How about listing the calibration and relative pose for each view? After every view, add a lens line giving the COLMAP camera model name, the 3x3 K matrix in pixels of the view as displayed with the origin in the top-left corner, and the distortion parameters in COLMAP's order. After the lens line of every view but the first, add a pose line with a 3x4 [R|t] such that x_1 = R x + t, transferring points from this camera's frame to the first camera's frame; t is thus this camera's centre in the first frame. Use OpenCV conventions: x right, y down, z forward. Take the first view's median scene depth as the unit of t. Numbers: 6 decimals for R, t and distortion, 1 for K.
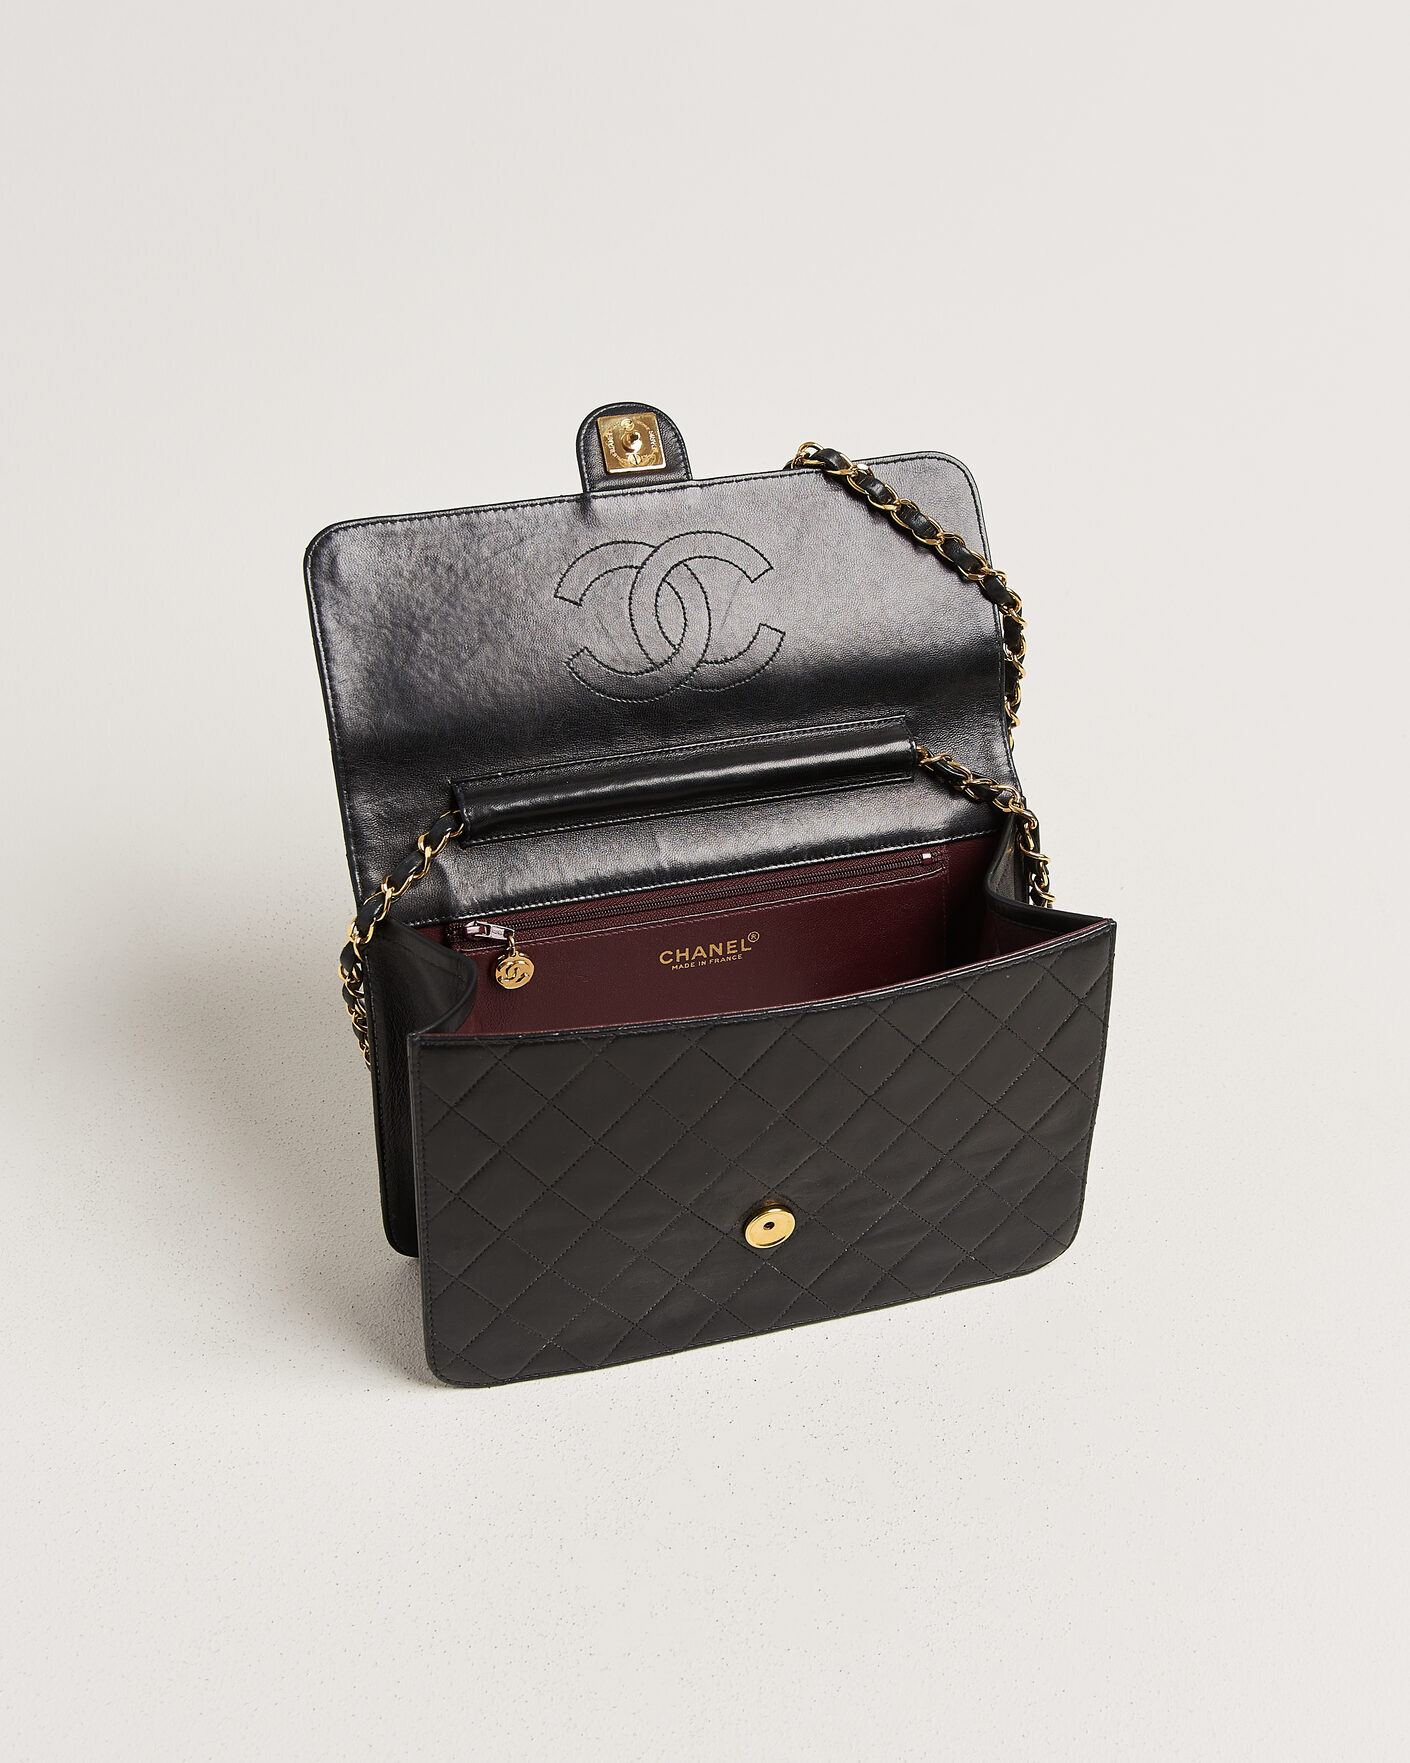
lens RADIAL K [[3304.4, 0, 705.0], [0, 3304.4, 938.3], [0, 0, 1]] dist [-0.018428, -0.085088]
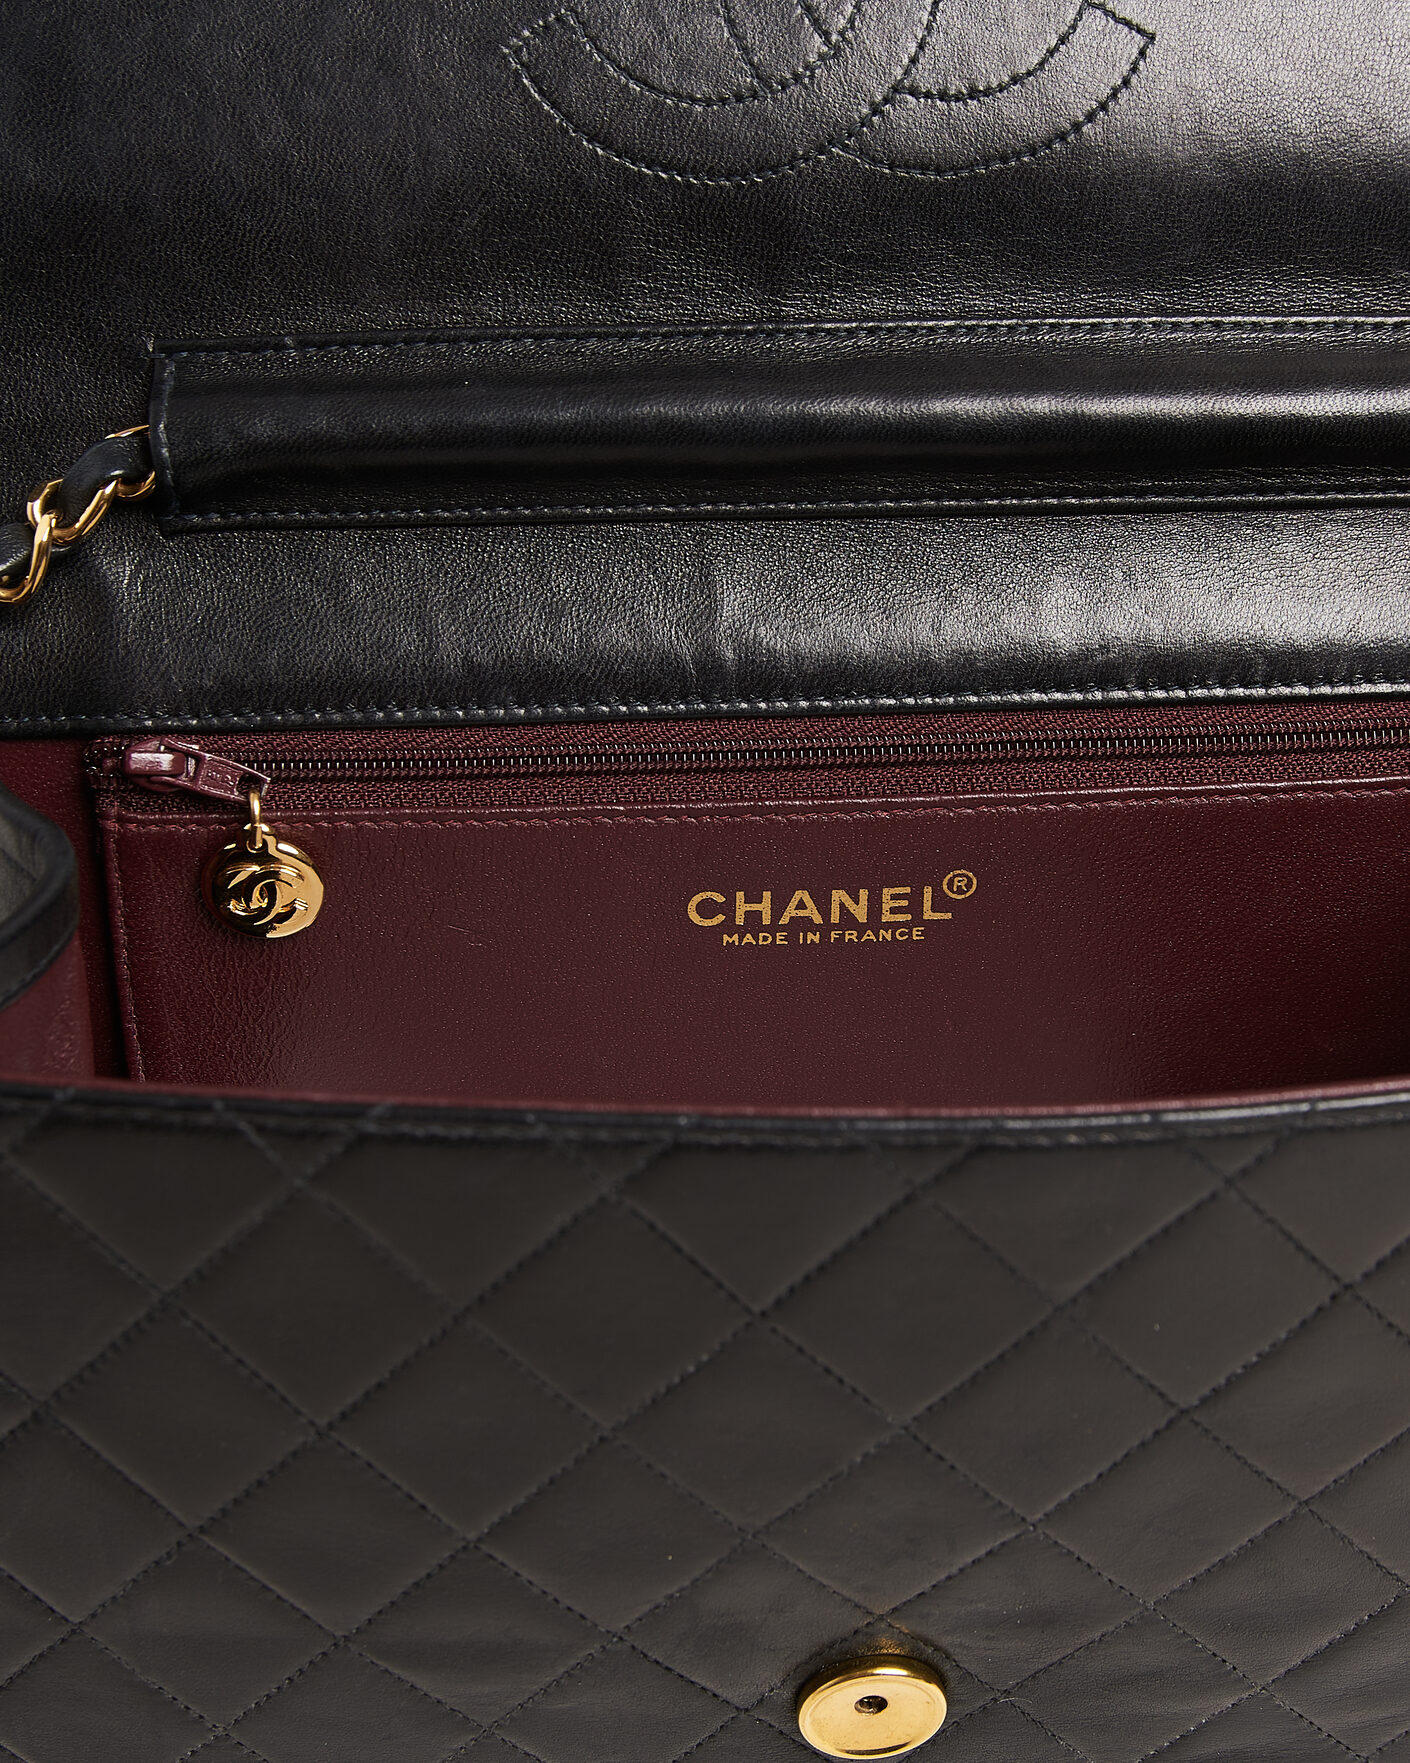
lens RADIAL K [[3304.4, 0, 705.0], [0, 3304.4, 938.3], [0, 0, 1]] dist [-0.018428, -0.085088]
pose [[0.970079, 0.133823, -0.202580, 0.061818], [-0.128462, 0.990930, 0.039444, -0.005255], [0.206021, -0.012240, 0.978471, 0.648223]]
